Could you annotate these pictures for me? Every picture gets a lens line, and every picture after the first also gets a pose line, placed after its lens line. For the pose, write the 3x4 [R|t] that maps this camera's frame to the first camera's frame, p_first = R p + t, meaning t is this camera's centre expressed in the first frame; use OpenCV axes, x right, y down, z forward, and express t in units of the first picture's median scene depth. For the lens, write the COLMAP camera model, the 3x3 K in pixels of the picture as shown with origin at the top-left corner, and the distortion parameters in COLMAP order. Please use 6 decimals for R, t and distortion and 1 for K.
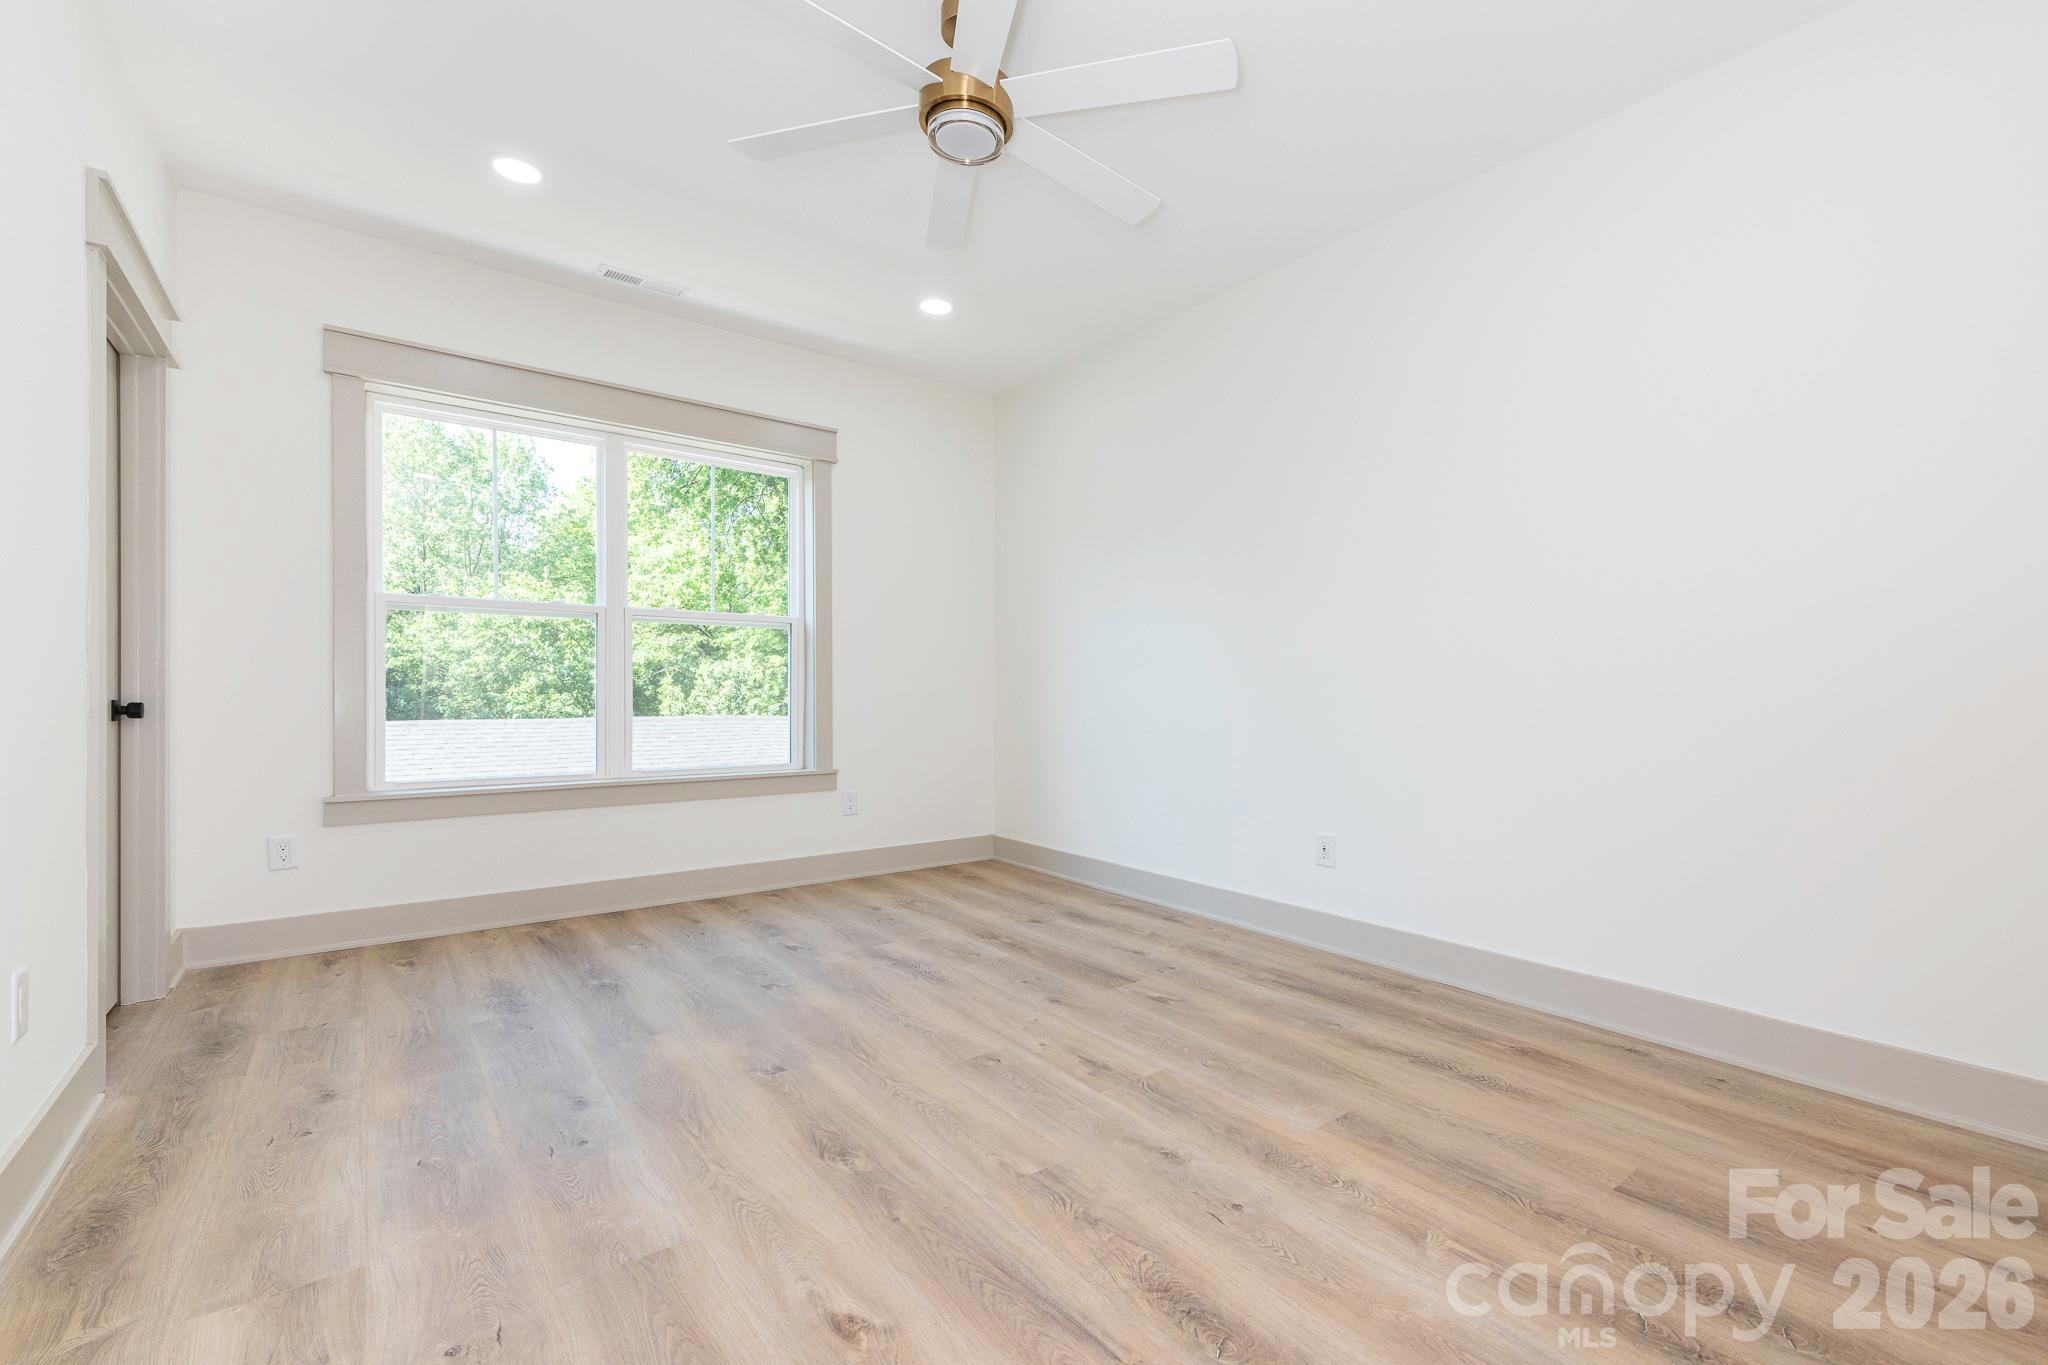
lens RADIAL K [[917.8, 0, 1024.0], [0, 917.8, 682.5], [0, 0, 1]] dist [-0.000396, -0.000213]
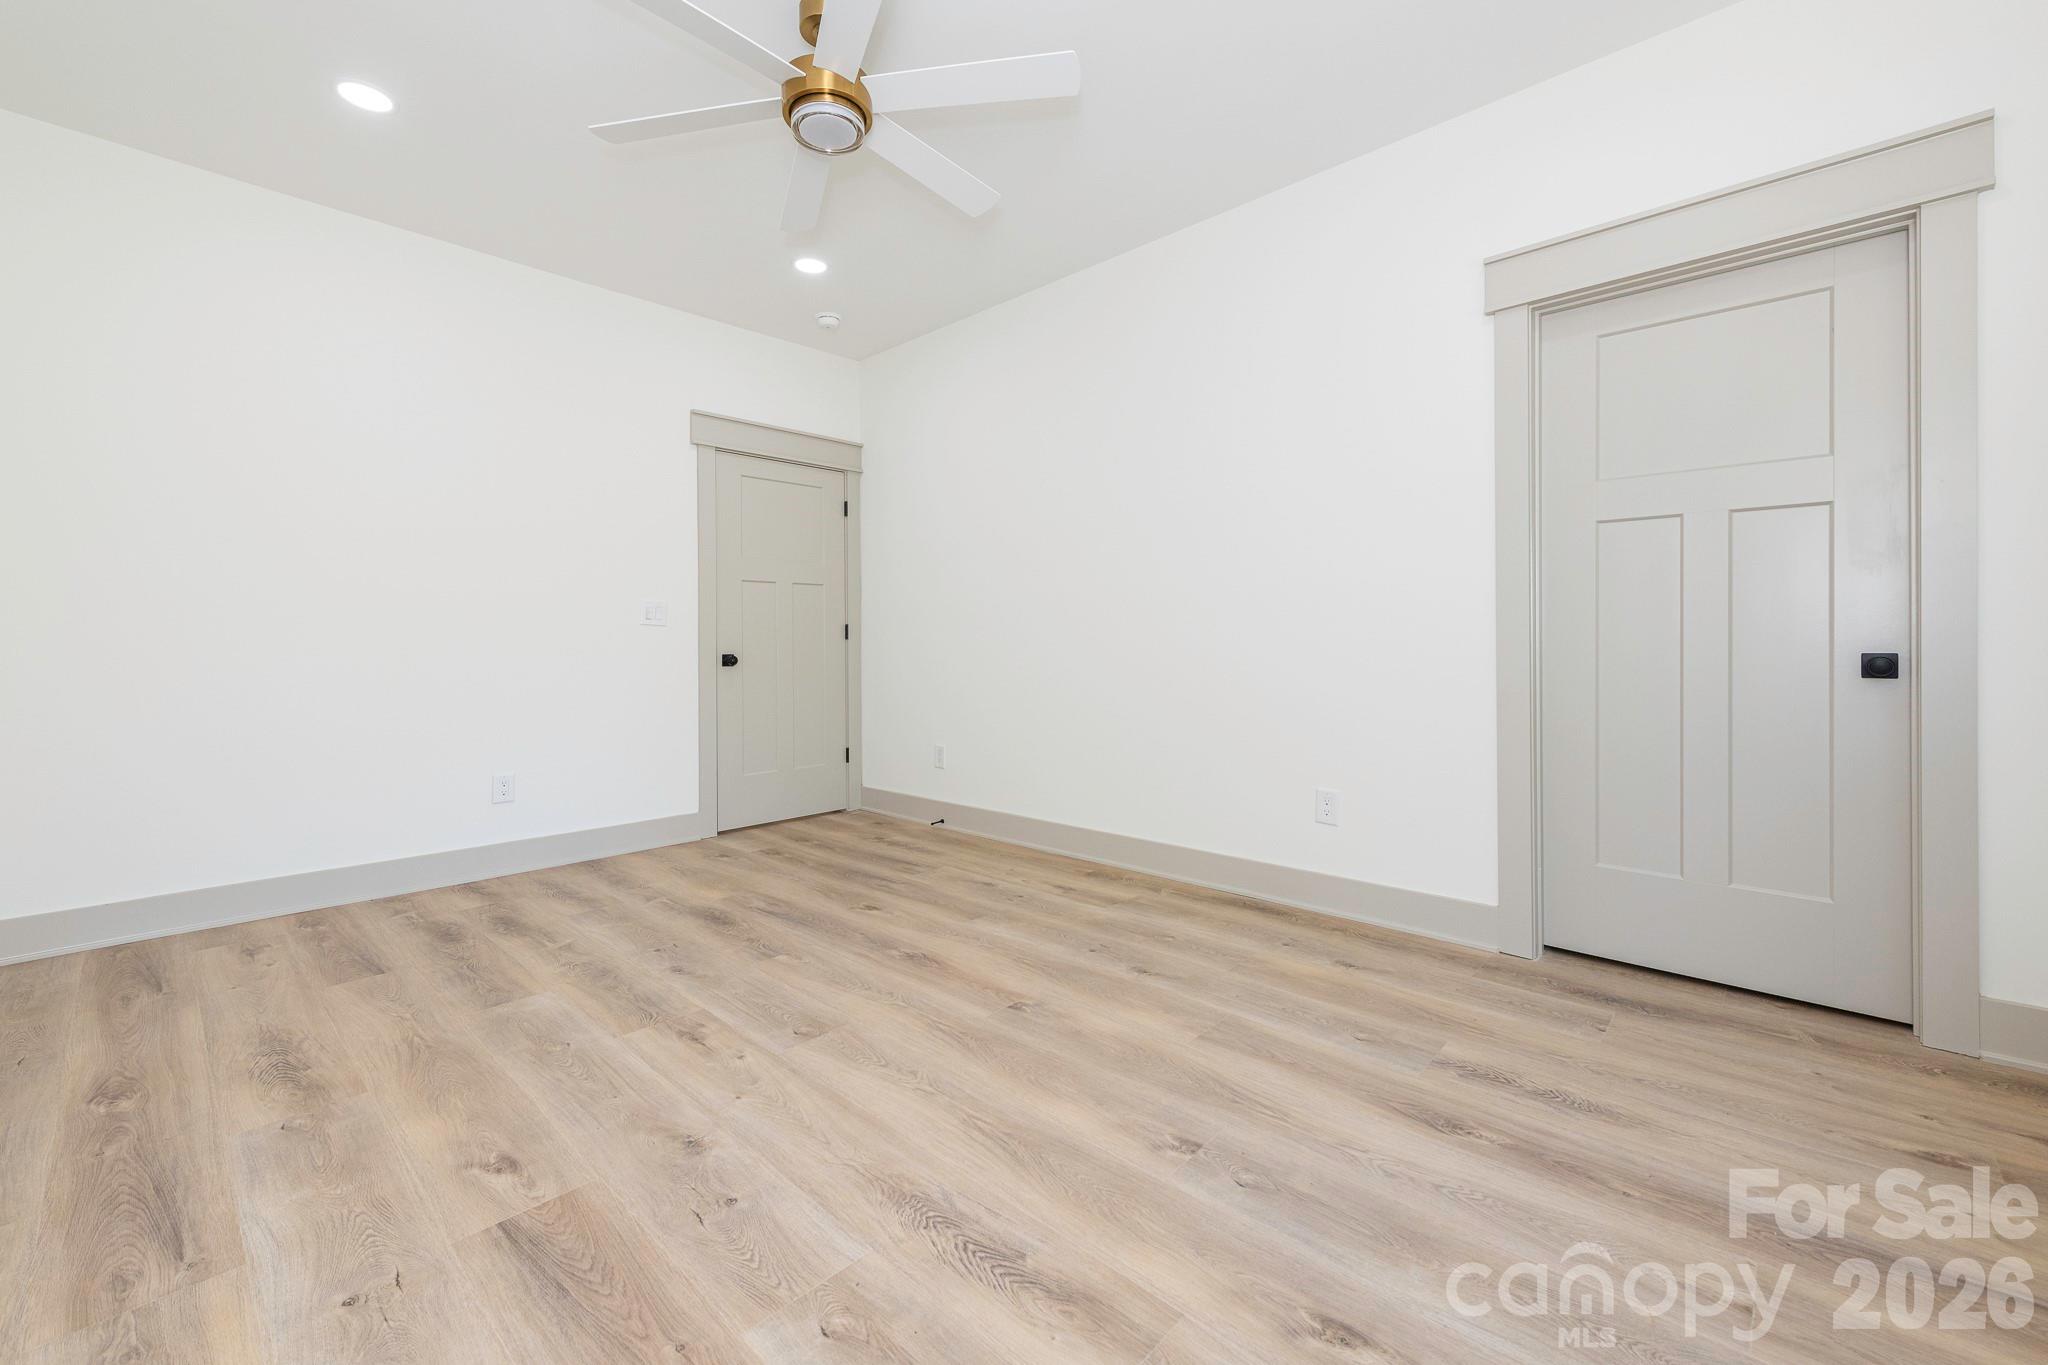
lens RADIAL K [[824.8, 0, 1022.3], [0, 824.8, 654.5], [0, 0, 1]] dist [0.000269, -0.000110]
pose [[-0.978981, 0.003323, -0.203923, -0.082056], [0.003076, 0.999994, 0.001525, 0.018790], [0.203927, 0.000866, -0.978986, 1.833451]]
